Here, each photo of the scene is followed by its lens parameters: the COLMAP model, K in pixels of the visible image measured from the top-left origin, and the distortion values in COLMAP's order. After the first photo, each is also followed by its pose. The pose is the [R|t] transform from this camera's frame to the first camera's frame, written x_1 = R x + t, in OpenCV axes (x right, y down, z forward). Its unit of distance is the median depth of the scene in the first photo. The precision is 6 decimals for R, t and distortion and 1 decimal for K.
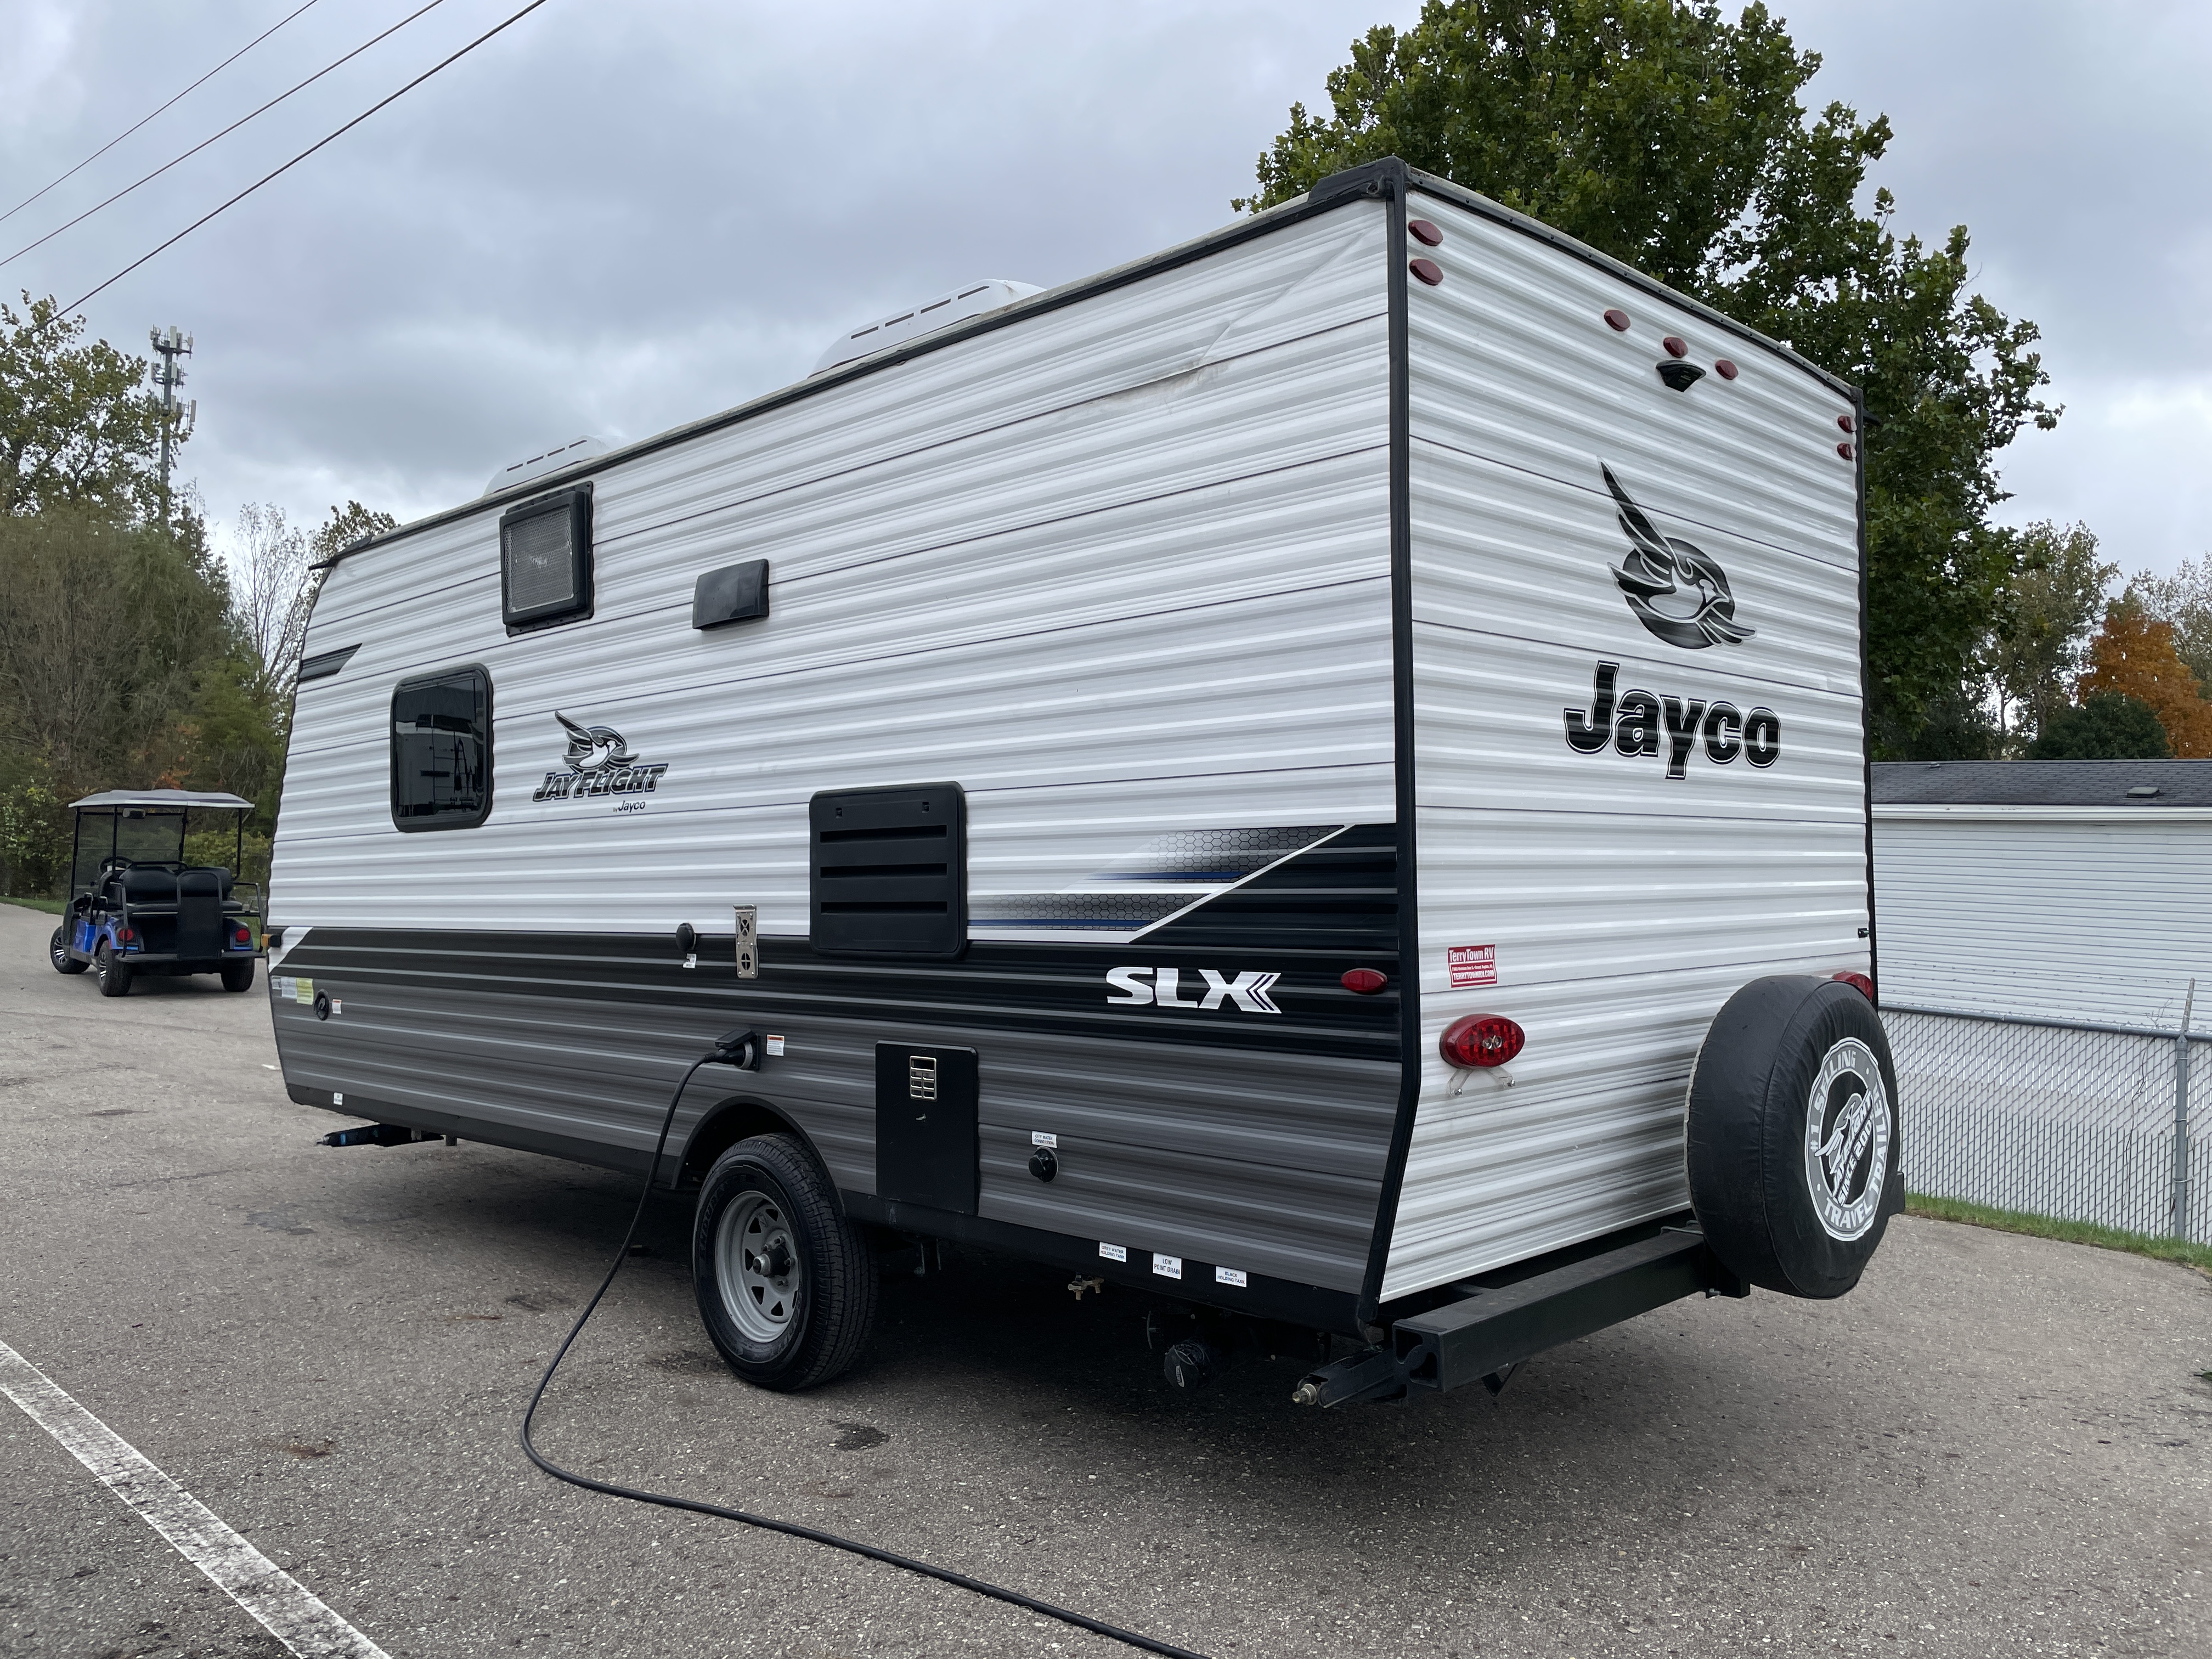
lens RADIAL K [[1667.7, 0, 1132.6], [0, 1667.7, 814.9], [0, 0, 1]] dist [0.094225, -0.128758]
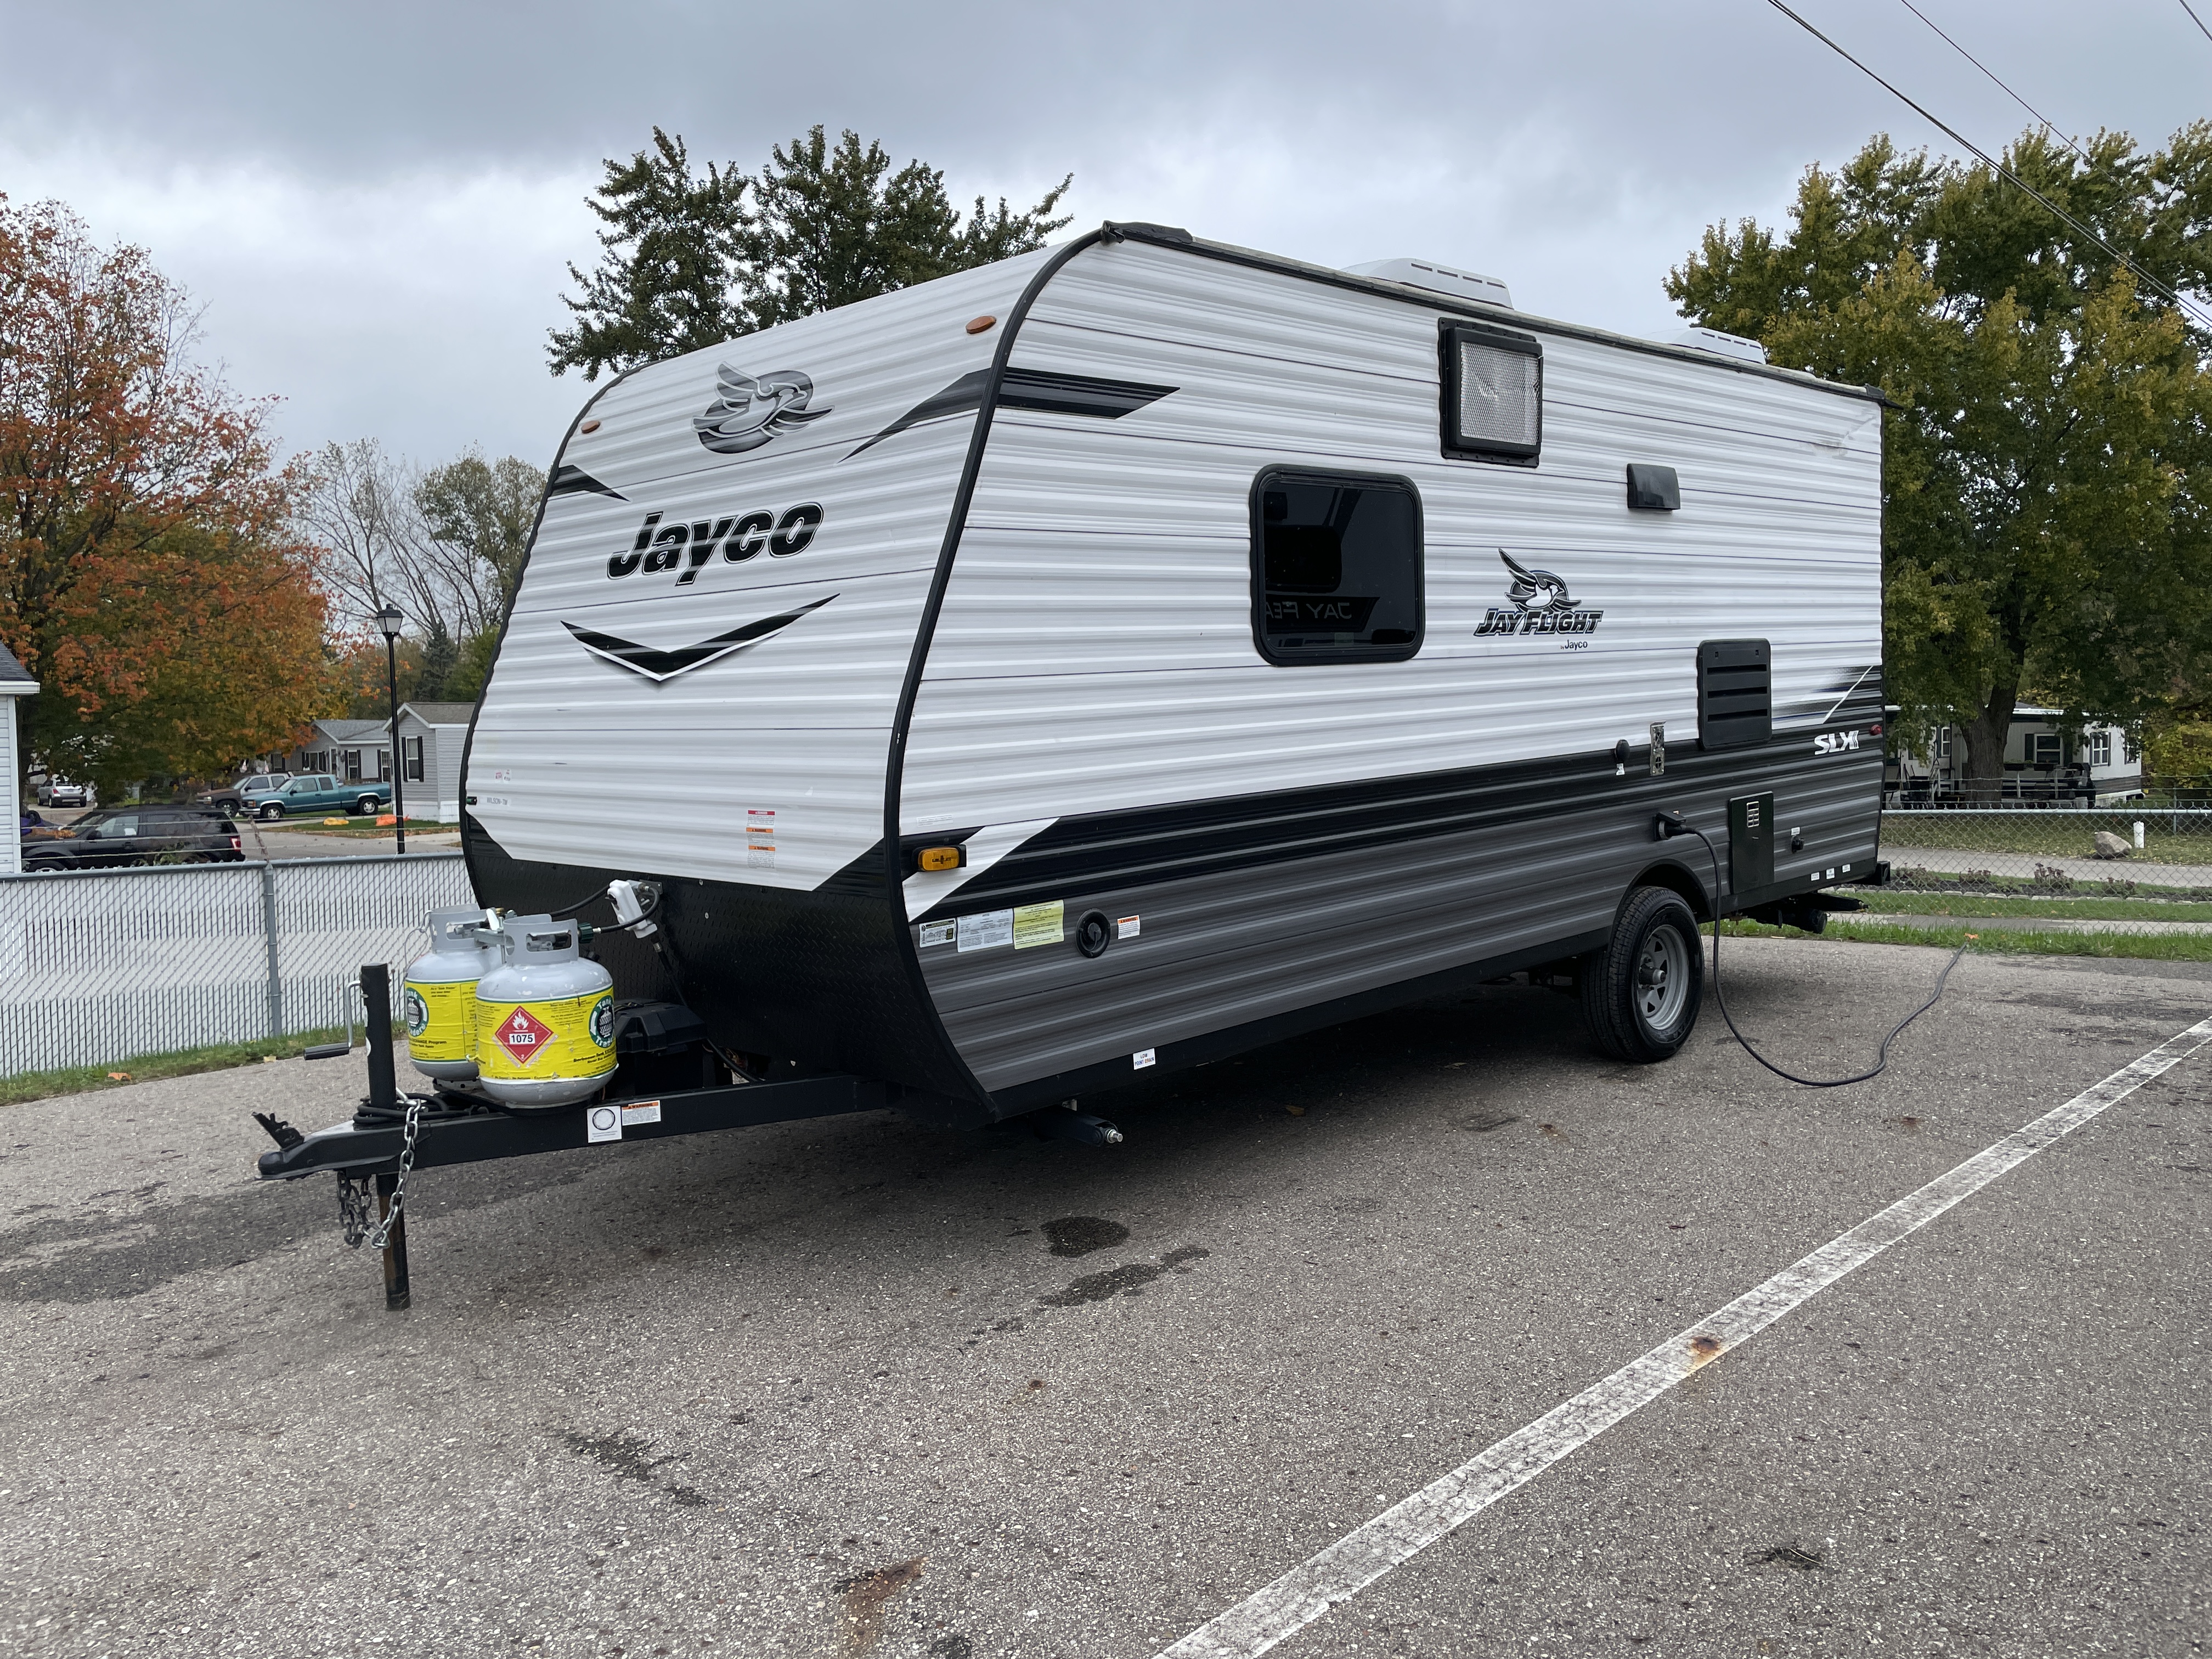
lens RADIAL K [[1667.7, 0, 1132.6], [0, 1667.7, 814.9], [0, 0, 1]] dist [0.094225, -0.128758]
pose [[0.007917, -0.060782, 0.998120, -1.469936], [0.011709, 0.998088, 0.060687, 0.038305], [-0.999900, 0.011207, 0.008614, 1.301597]]
